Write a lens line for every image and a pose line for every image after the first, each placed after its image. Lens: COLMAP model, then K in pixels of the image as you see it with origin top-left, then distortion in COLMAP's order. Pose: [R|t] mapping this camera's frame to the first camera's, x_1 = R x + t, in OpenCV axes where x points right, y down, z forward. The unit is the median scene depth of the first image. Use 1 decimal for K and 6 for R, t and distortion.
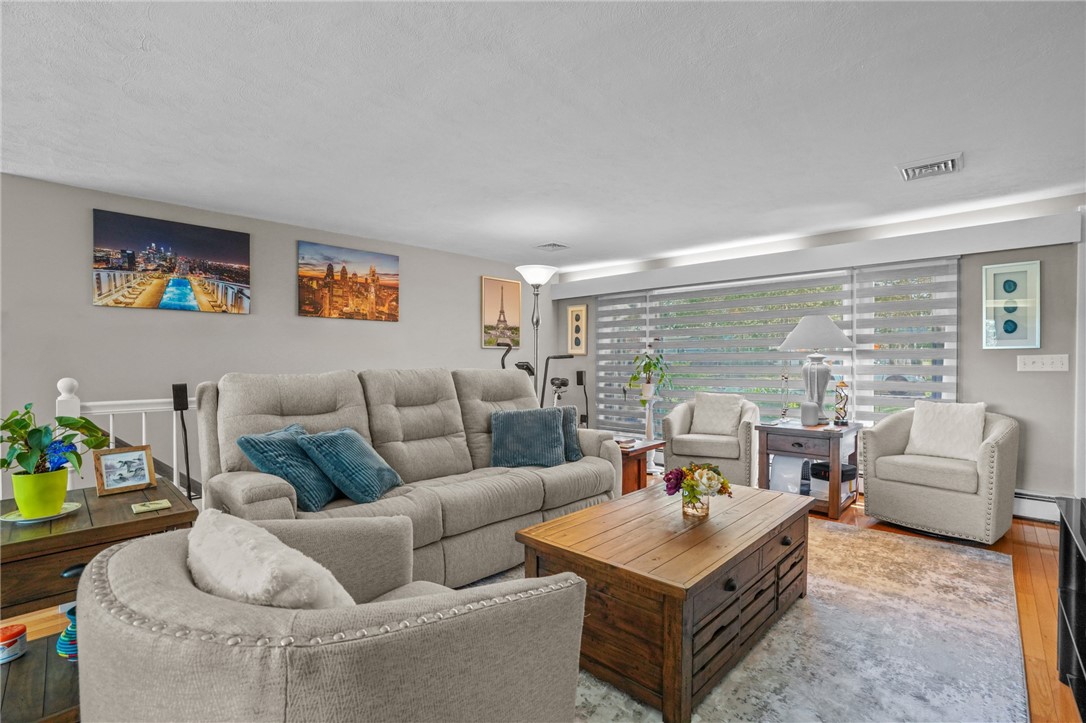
lens RADIAL K [[501.2, 0, 541.7], [0, 501.2, 371.5], [0, 0, 1]] dist [-0.070774, 0.026932]
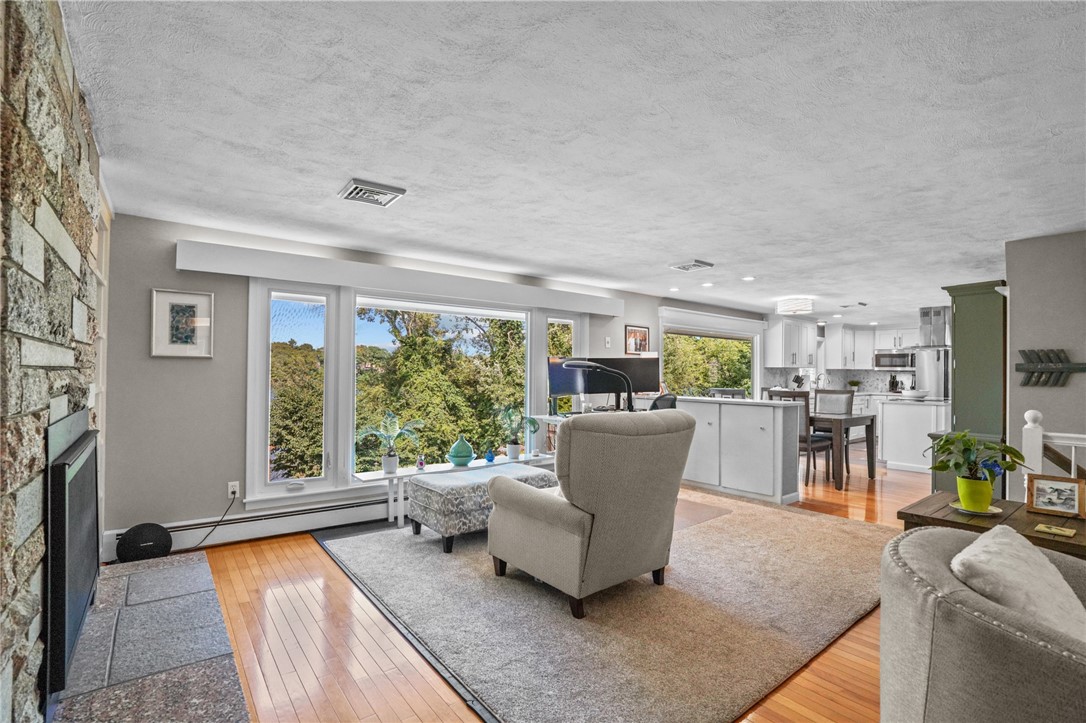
lens RADIAL K [[501.2, 0, 541.7], [0, 501.2, 371.5], [0, 0, 1]] dist [-0.070774, 0.026932]
pose [[-0.148613, -0.002113, -0.988893, 0.229410], [-0.028617, 0.999588, 0.002165, -0.030810], [0.988481, 0.028621, -0.148612, -0.023922]]
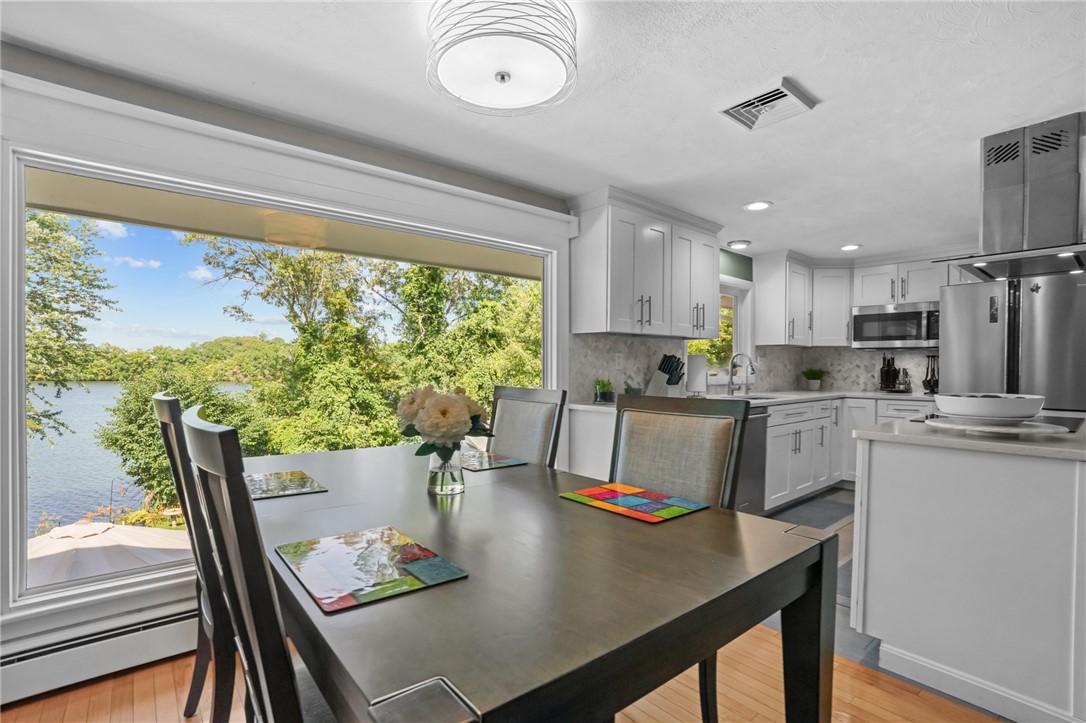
lens RADIAL K [[501.2, 0, 541.7], [0, 501.2, 371.5], [0, 0, 1]] dist [-0.070774, 0.026932]
pose [[-0.124289, 0.009403, -0.992201, -1.212834], [-0.026276, 0.999573, 0.012765, -0.014439], [0.991898, 0.027658, -0.123989, 0.689046]]
